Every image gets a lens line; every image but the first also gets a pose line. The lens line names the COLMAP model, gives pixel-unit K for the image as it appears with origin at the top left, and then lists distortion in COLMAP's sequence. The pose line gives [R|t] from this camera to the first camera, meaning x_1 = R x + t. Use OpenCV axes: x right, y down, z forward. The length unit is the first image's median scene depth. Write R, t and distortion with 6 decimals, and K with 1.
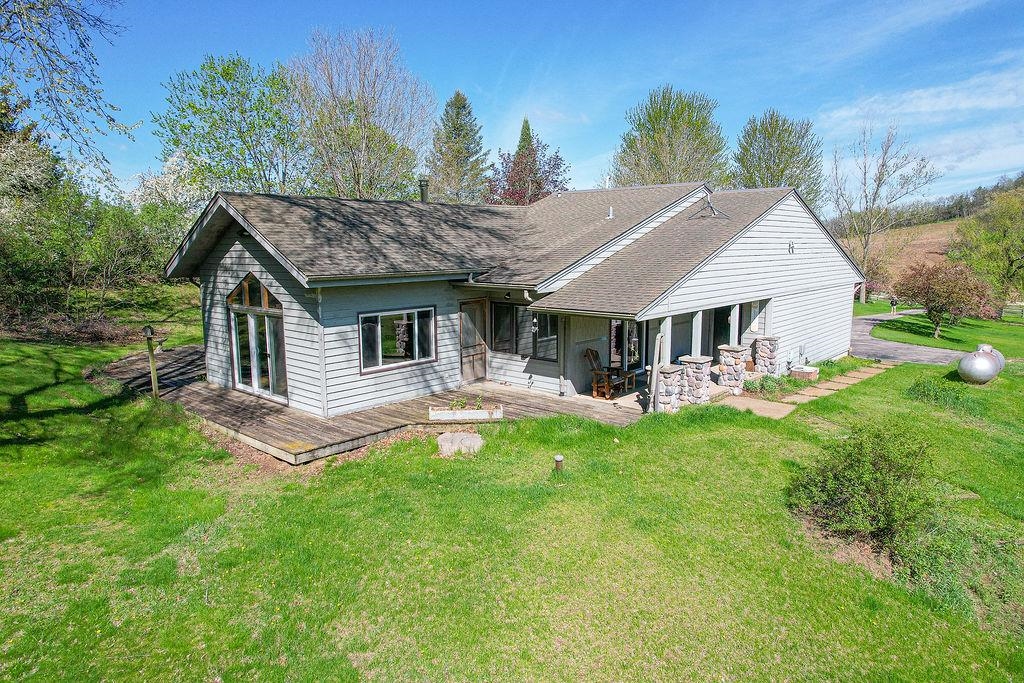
lens RADIAL K [[656.8, 0, 517.8], [0, 656.8, 337.4], [0, 0, 1]] dist [-0.056327, 0.047671]
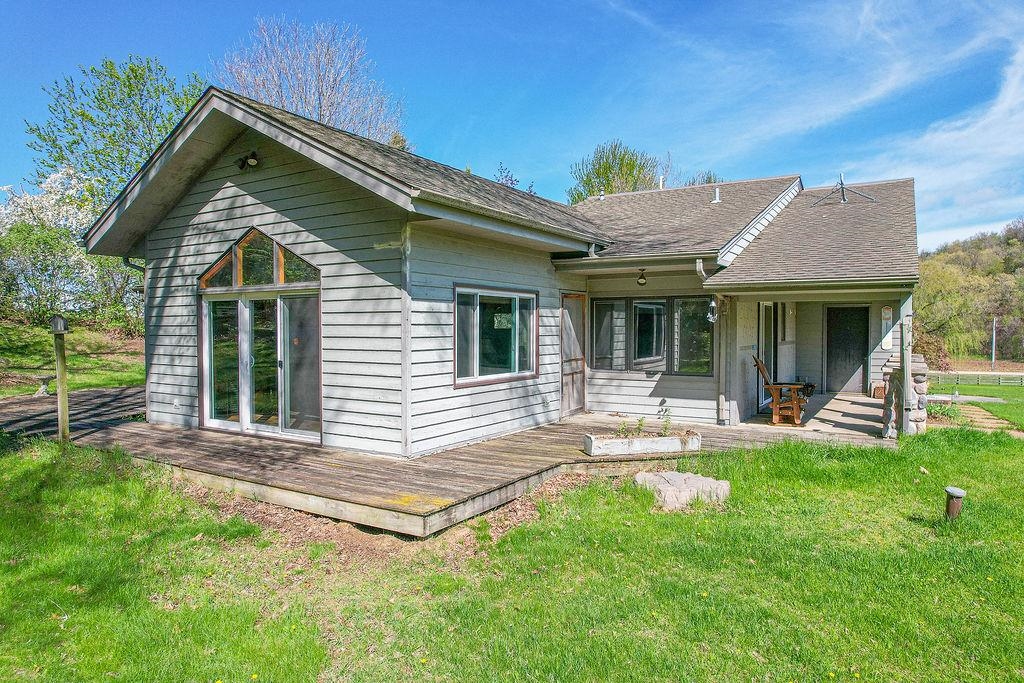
lens RADIAL K [[656.8, 0, 519.6], [0, 656.8, 338.2], [0, 0, 1]] dist [-0.056327, 0.047671]
pose [[0.984654, 0.001654, 0.174508, -0.270976], [0.020593, 0.991868, -0.125595, 0.084095], [-0.173297, 0.127262, 0.976613, 0.374788]]
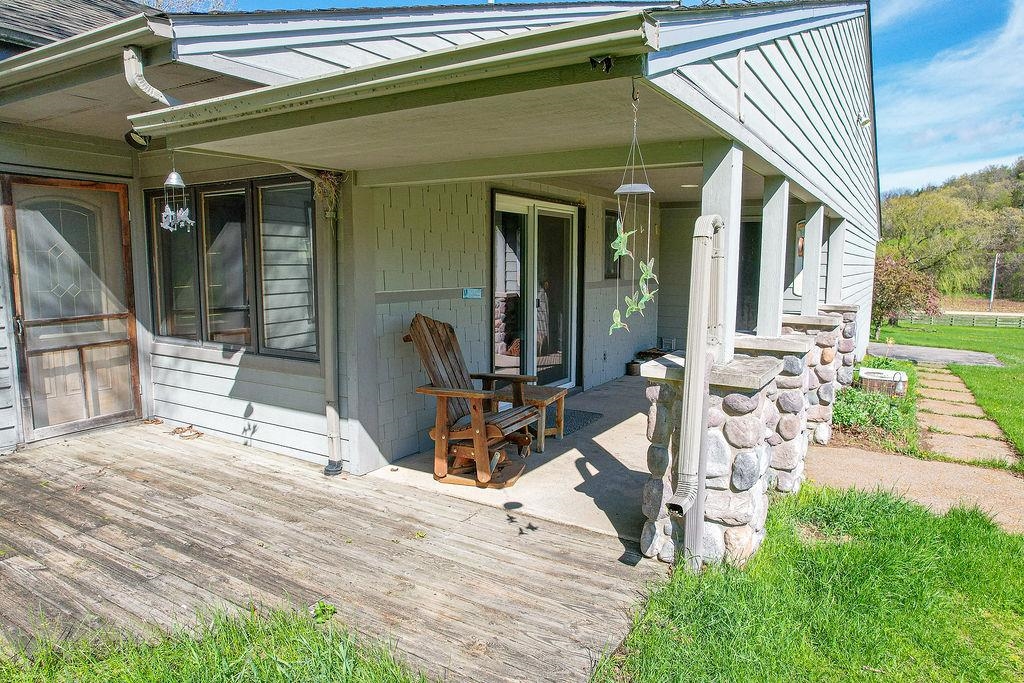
lens RADIAL K [[656.8, 0, 516.9], [0, 656.8, 338.8], [0, 0, 1]] dist [-0.056327, 0.047671]
pose [[0.984943, -0.008579, 0.172669, 0.102941], [0.012752, 0.999652, -0.023073, 0.036952], [-0.172411, 0.024927, 0.984710, 0.719235]]
